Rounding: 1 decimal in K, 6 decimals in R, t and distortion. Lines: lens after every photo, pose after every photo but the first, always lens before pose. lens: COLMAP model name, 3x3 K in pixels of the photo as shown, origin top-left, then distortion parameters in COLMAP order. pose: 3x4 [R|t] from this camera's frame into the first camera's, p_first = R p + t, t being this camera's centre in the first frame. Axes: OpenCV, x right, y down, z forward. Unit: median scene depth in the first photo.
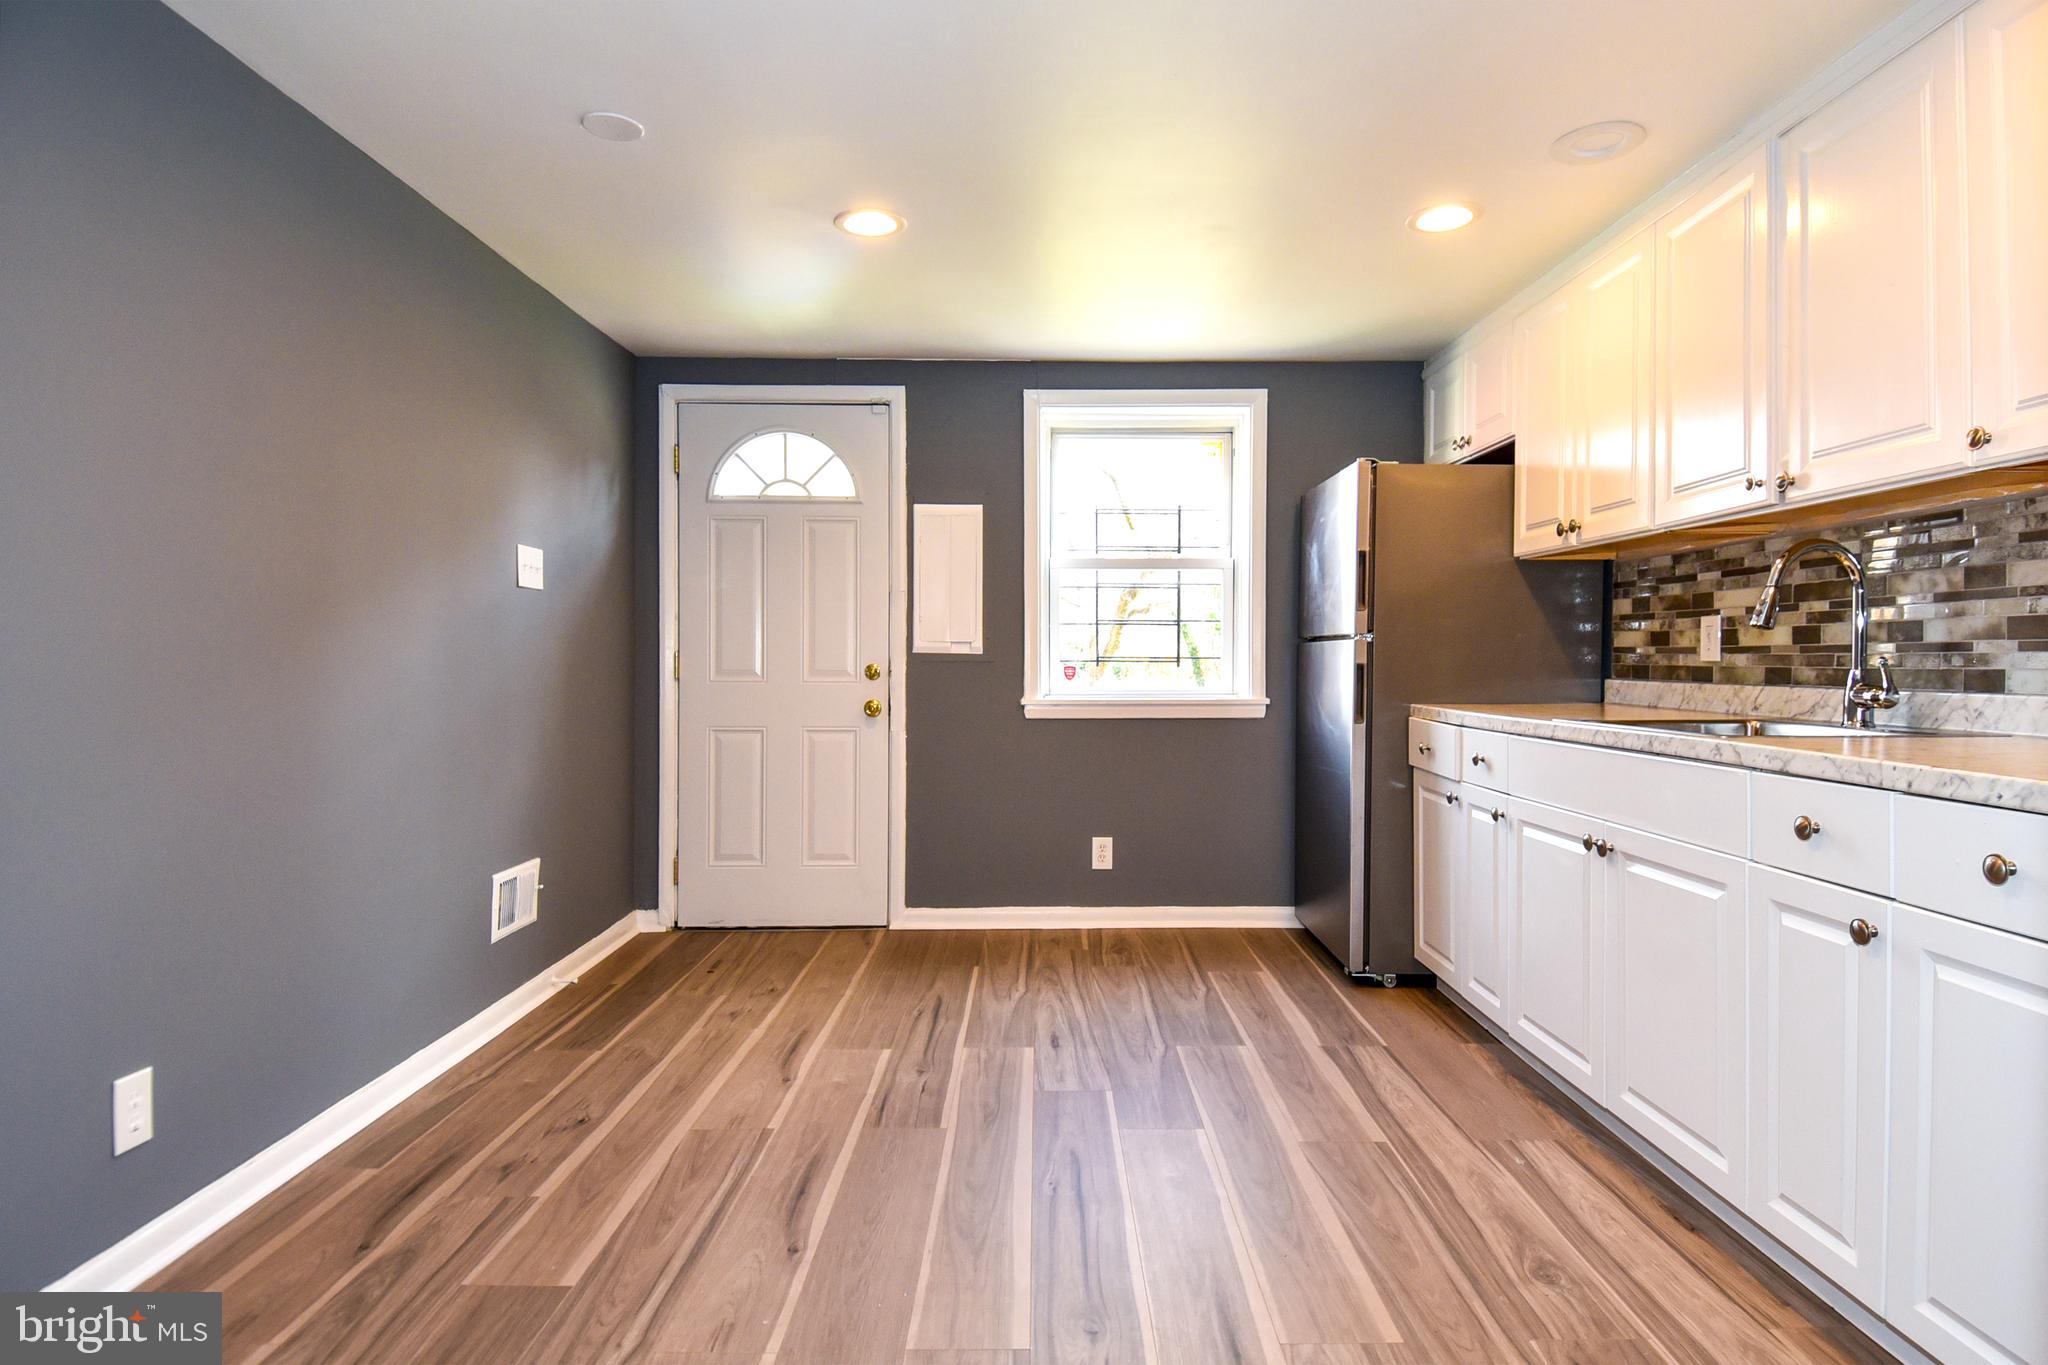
lens RADIAL K [[1045.5, 0, 1029.2], [0, 1045.5, 665.4], [0, 0, 1]] dist [0.013564, -0.020491]
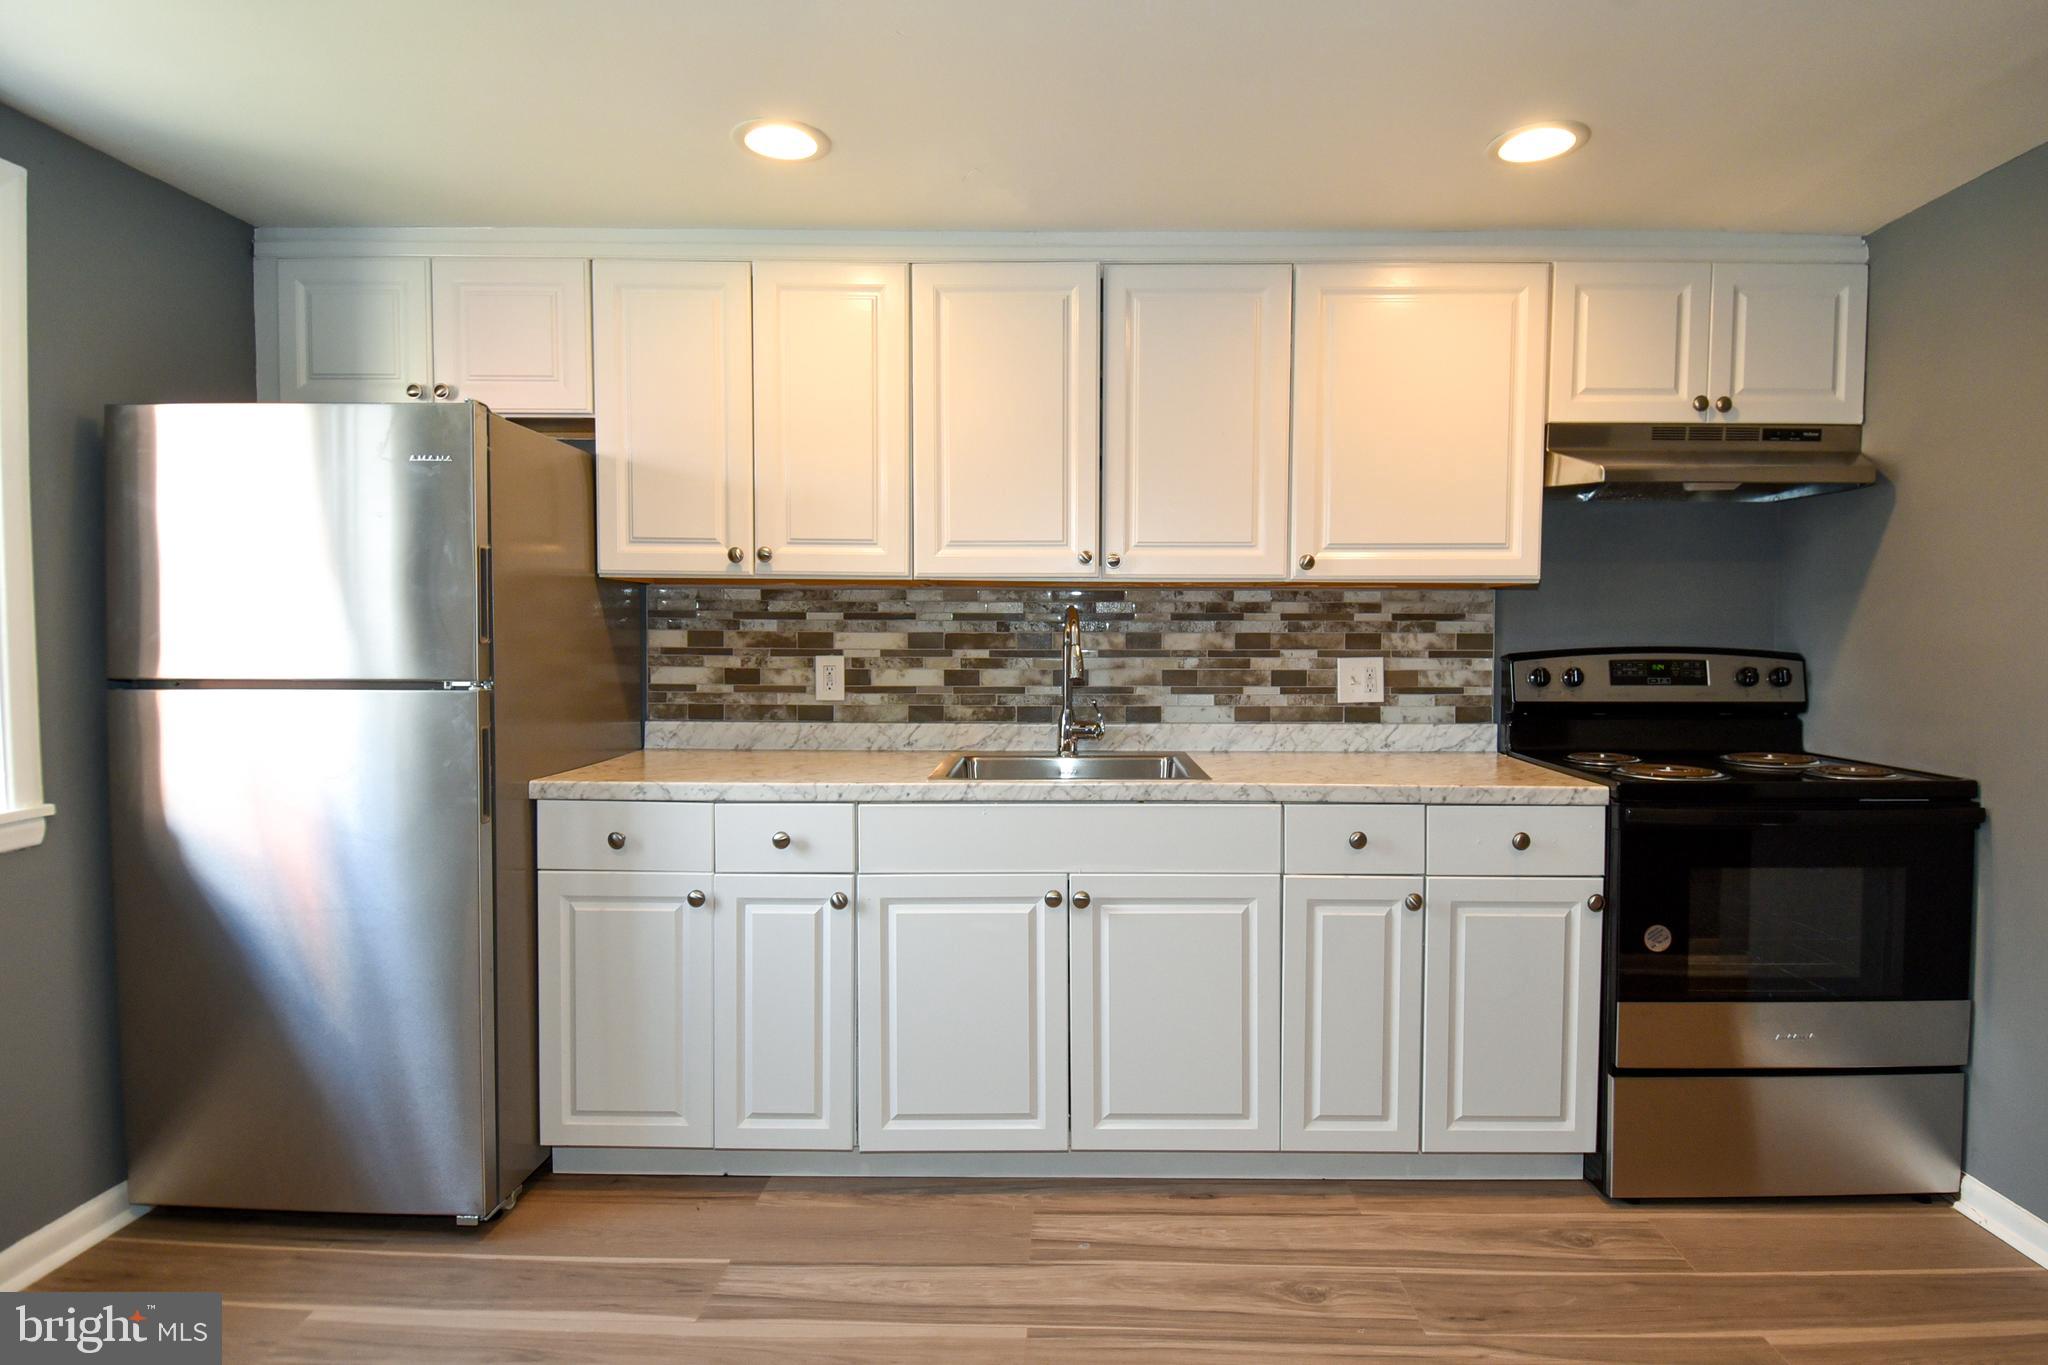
lens RADIAL K [[1045.5, 0, 1053.2], [0, 1045.5, 676.1], [0, 0, 1]] dist [0.013564, -0.020491]
pose [[0.034678, -0.036932, 0.998716, -0.421209], [0.007523, 0.999298, 0.036692, -0.075207], [-0.999370, 0.006241, 0.034932, 0.887198]]
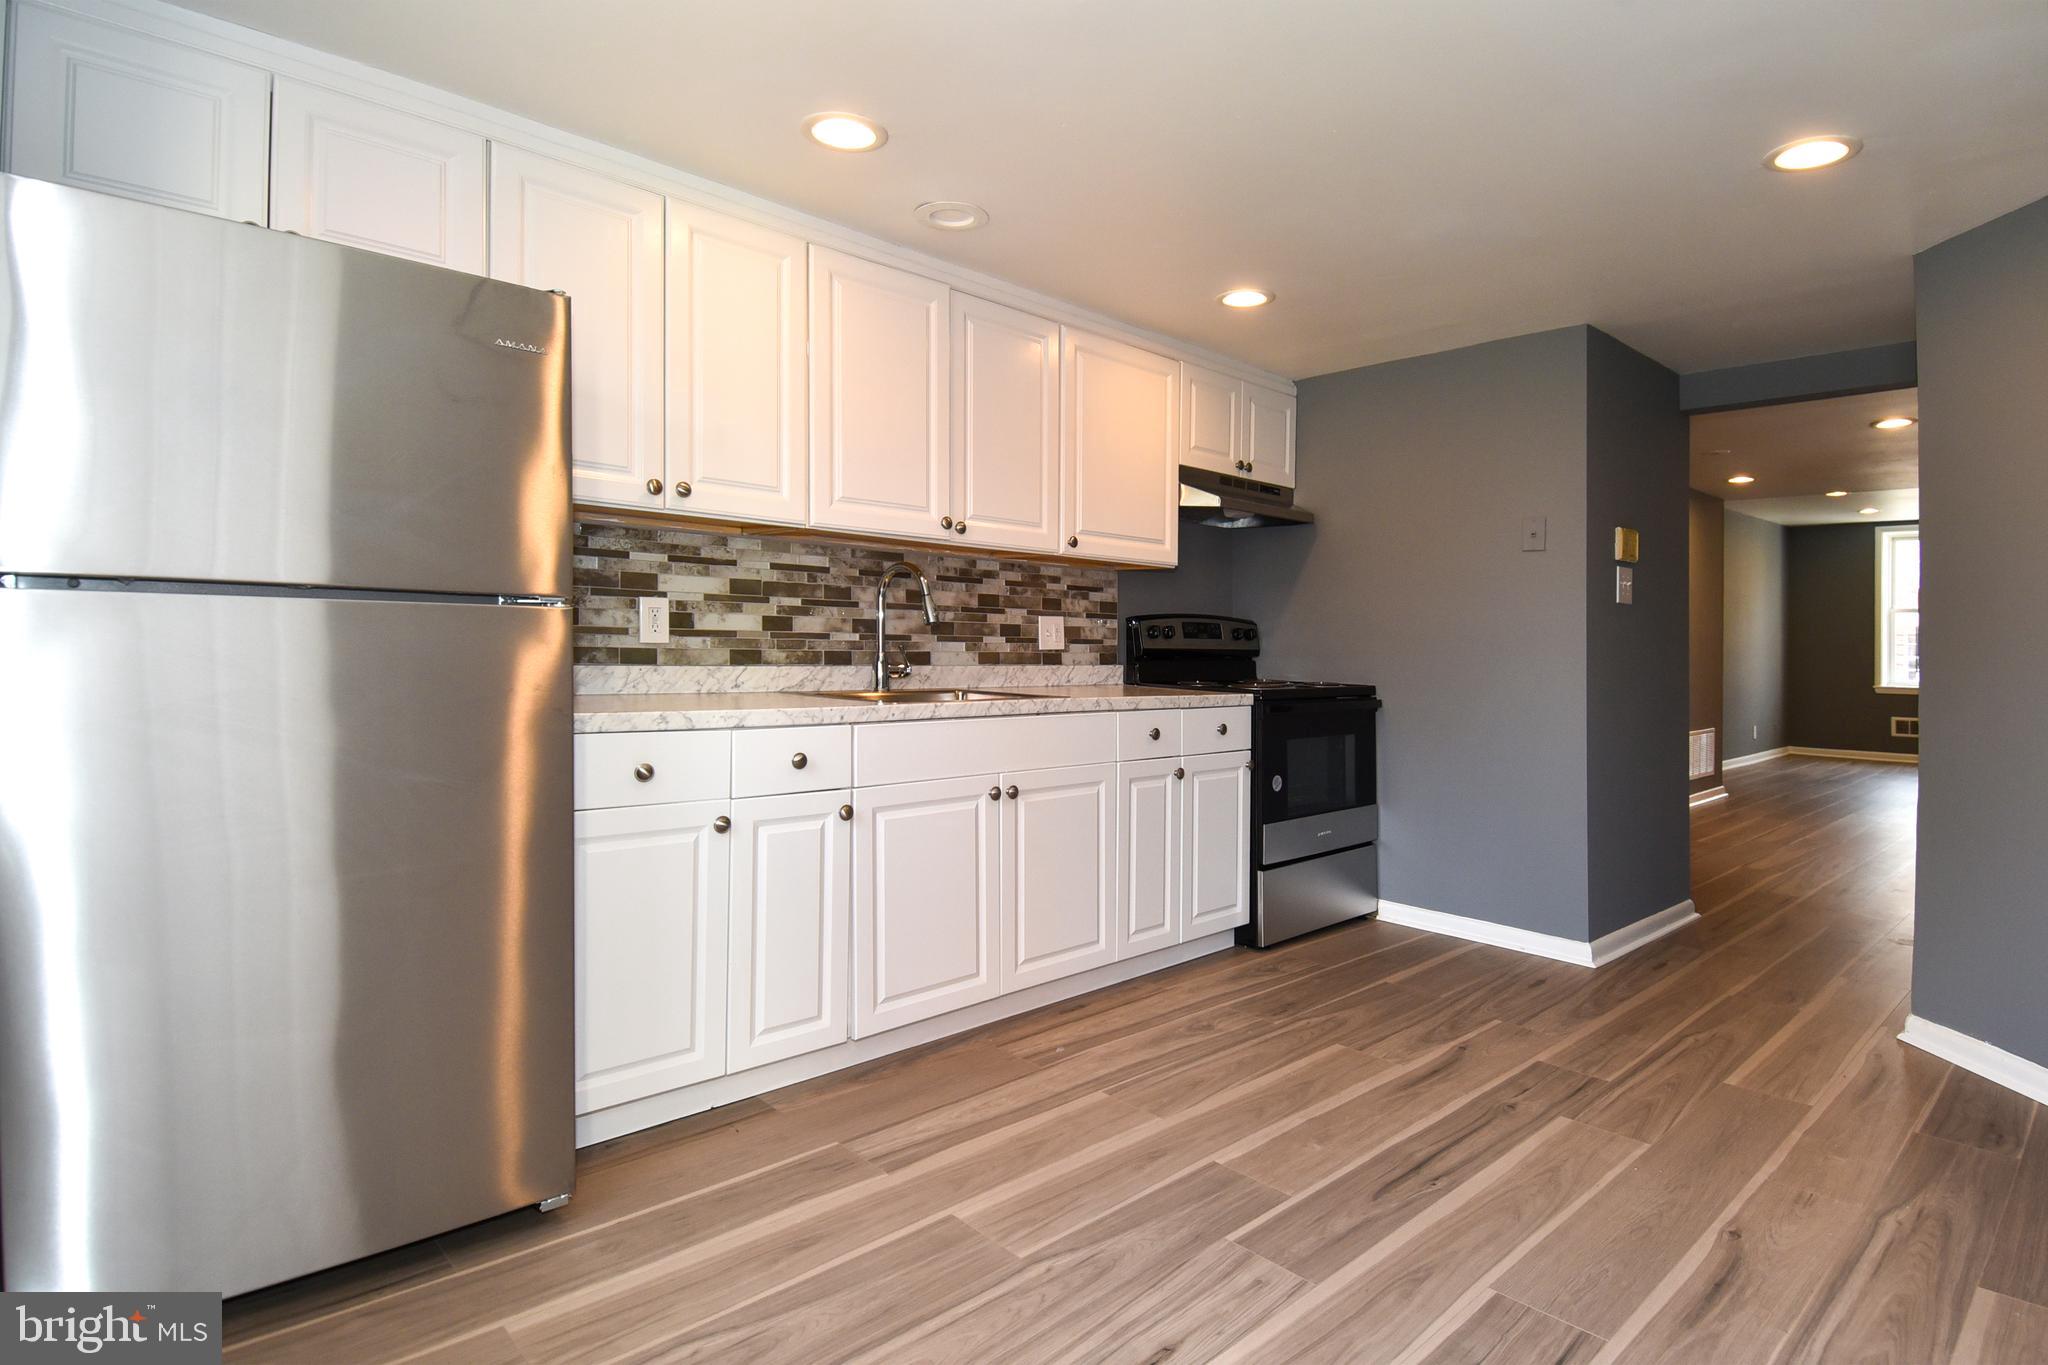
lens RADIAL K [[1045.5, 0, 1040.7], [0, 1045.5, 629.2], [0, 0, 1]] dist [0.013564, -0.020491]
pose [[-0.668028, -0.006244, 0.744110, -0.398591], [-0.015789, 0.999859, -0.005784, -0.020345], [-0.743968, -0.015612, -0.668032, 1.657510]]
